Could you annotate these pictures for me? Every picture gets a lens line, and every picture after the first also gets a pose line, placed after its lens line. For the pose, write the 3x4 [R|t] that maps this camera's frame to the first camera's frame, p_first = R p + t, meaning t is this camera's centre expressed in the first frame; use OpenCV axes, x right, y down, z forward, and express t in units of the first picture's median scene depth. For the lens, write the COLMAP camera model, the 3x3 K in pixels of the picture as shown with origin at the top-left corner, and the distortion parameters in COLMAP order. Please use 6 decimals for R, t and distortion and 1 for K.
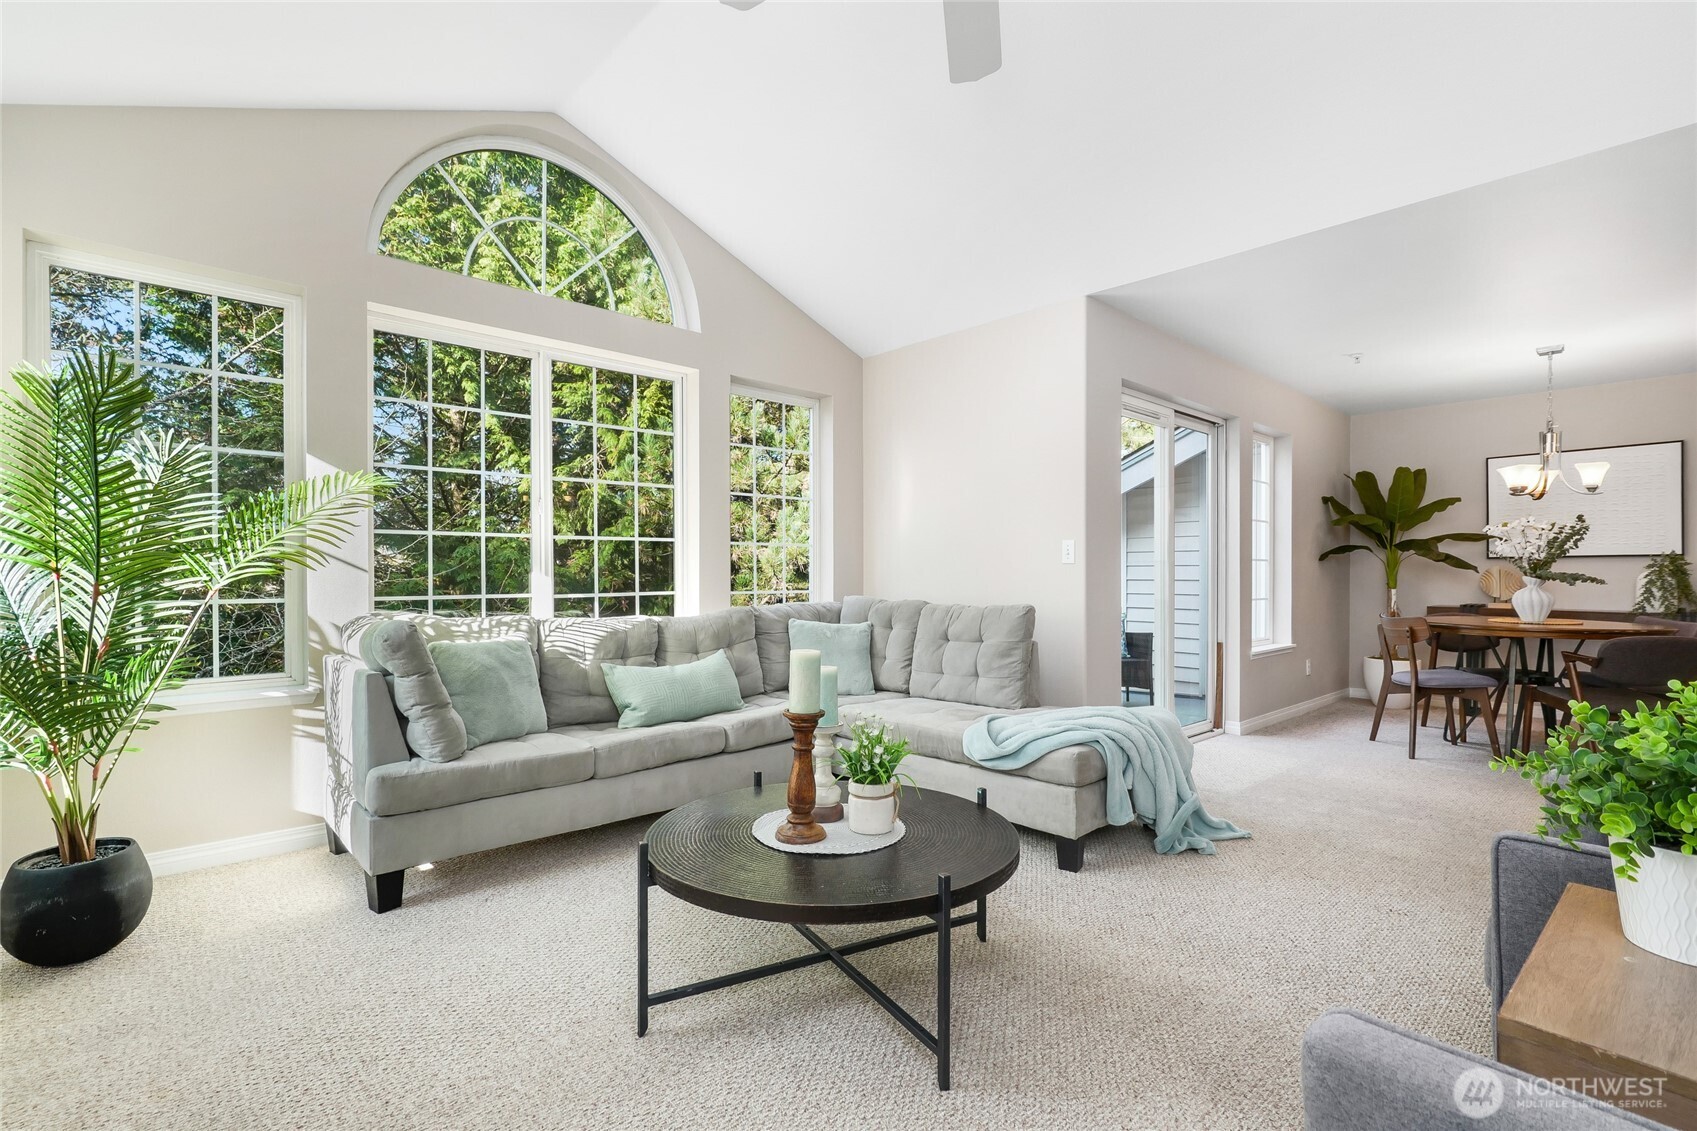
lens RADIAL K [[790.6, 0, 845.8], [0, 790.6, 566.9], [0, 0, 1]] dist [-0.001733, 0.001601]
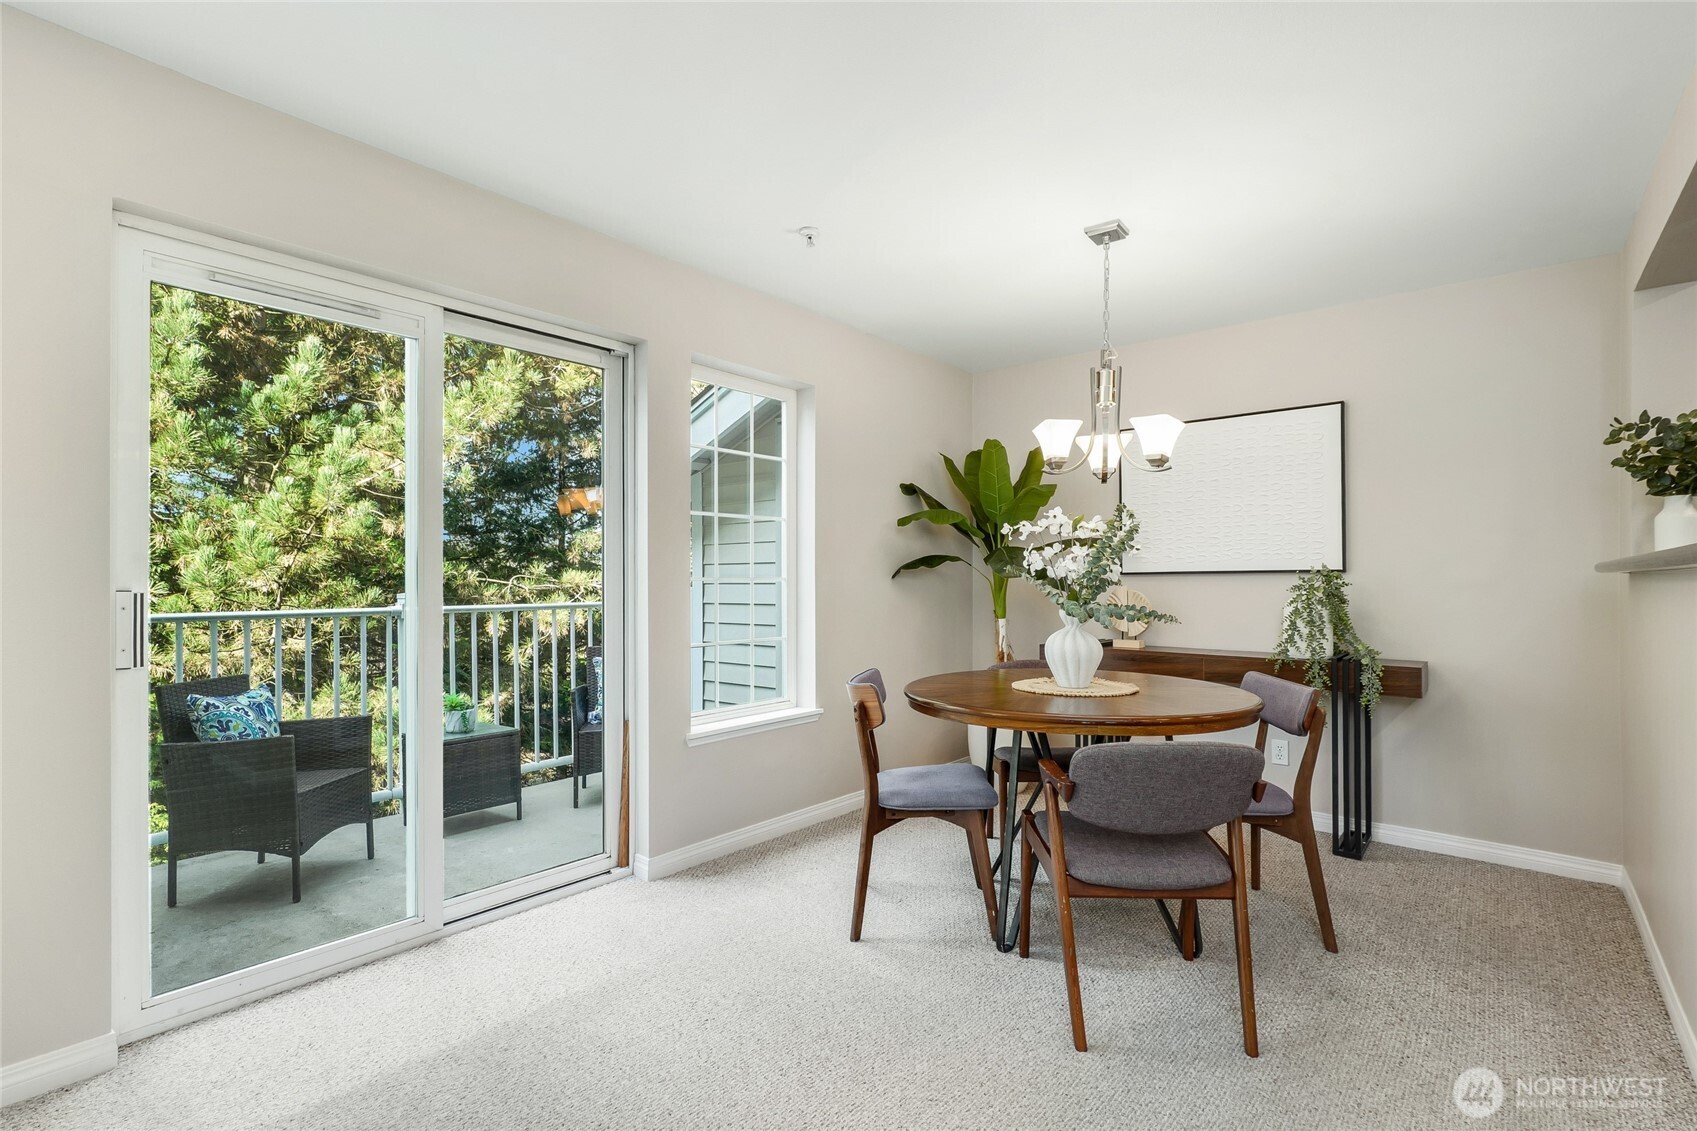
lens RADIAL K [[790.6, 0, 846.7], [0, 790.6, 574.0], [0, 0, 1]] dist [-0.001733, 0.001601]
pose [[0.992103, -0.004546, 0.125345, 0.567770], [0.004804, 0.999987, -0.001757, -0.013381], [-0.125335, 0.002345, 0.992112, 0.394909]]
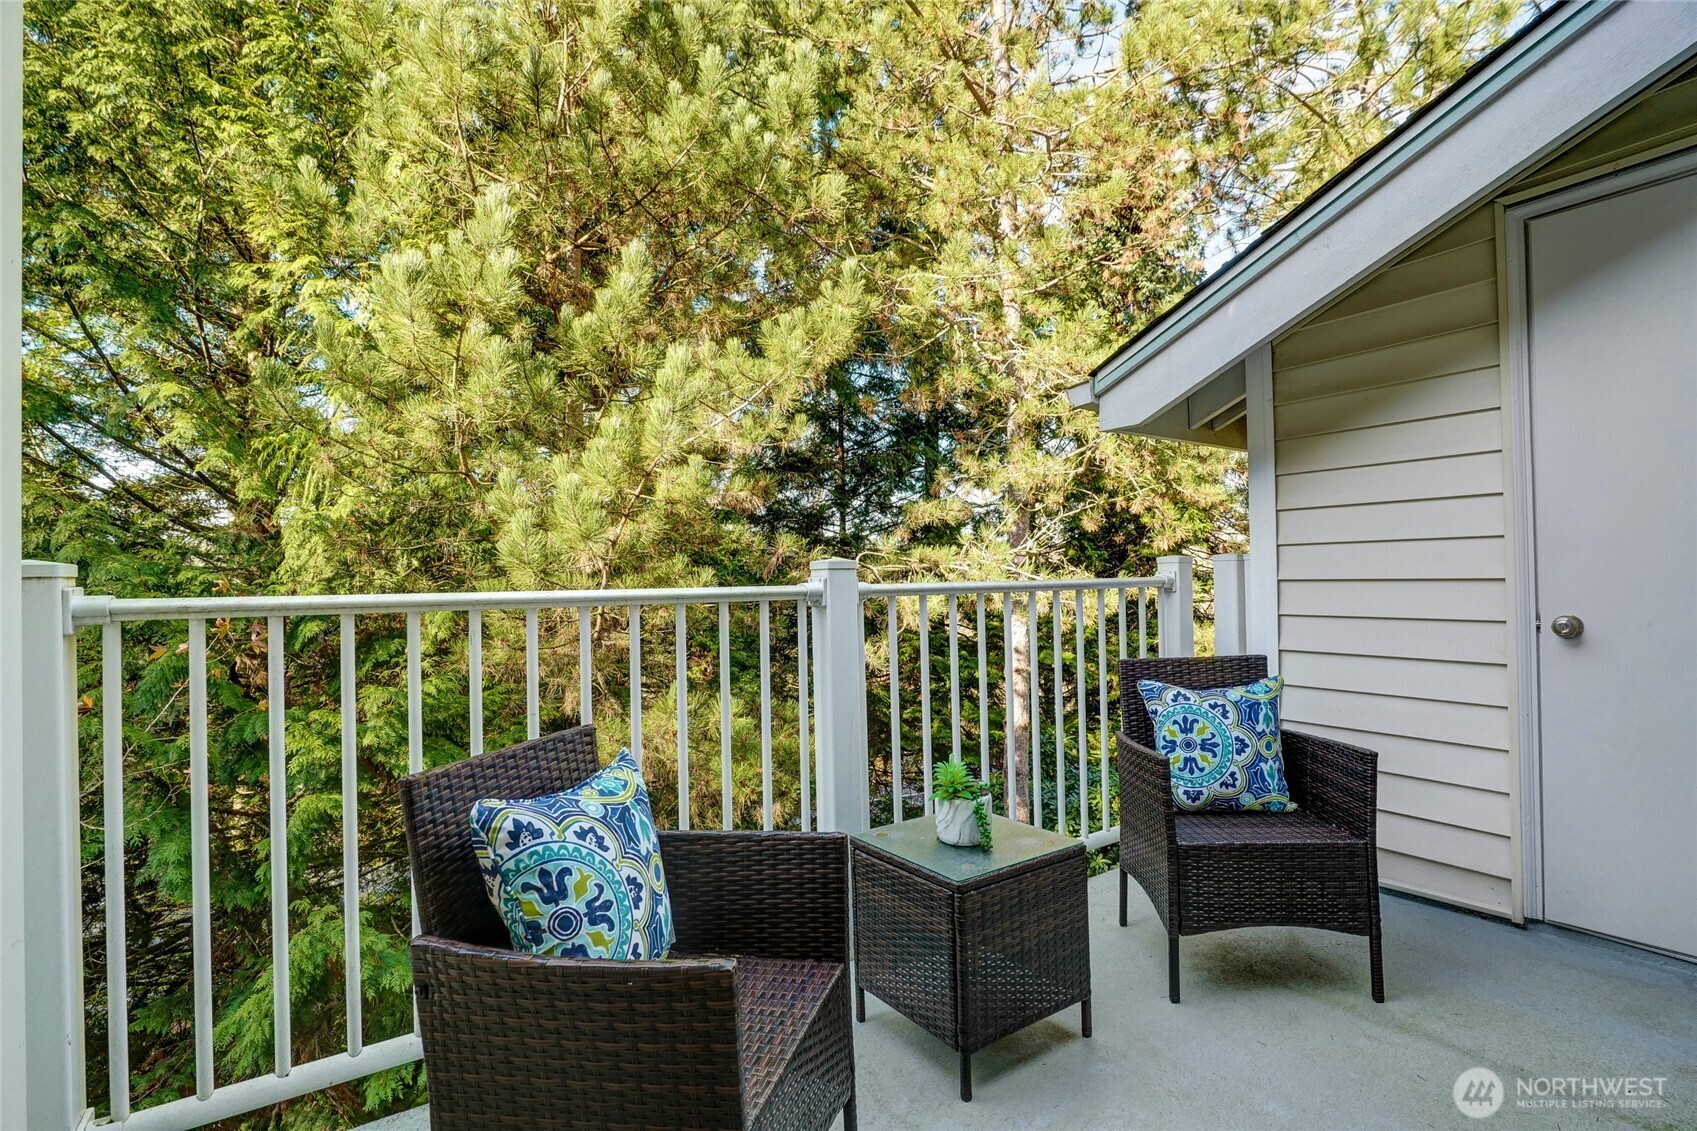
lens RADIAL K [[790.6, 0, 853.3], [0, 790.6, 565.0], [0, 0, 1]] dist [-0.001733, 0.001601]
pose [[0.985715, -0.016967, -0.167565, 0.475104], [0.016406, 0.999854, -0.004734, -0.005572], [0.167621, 0.001917, 0.985850, 0.547740]]
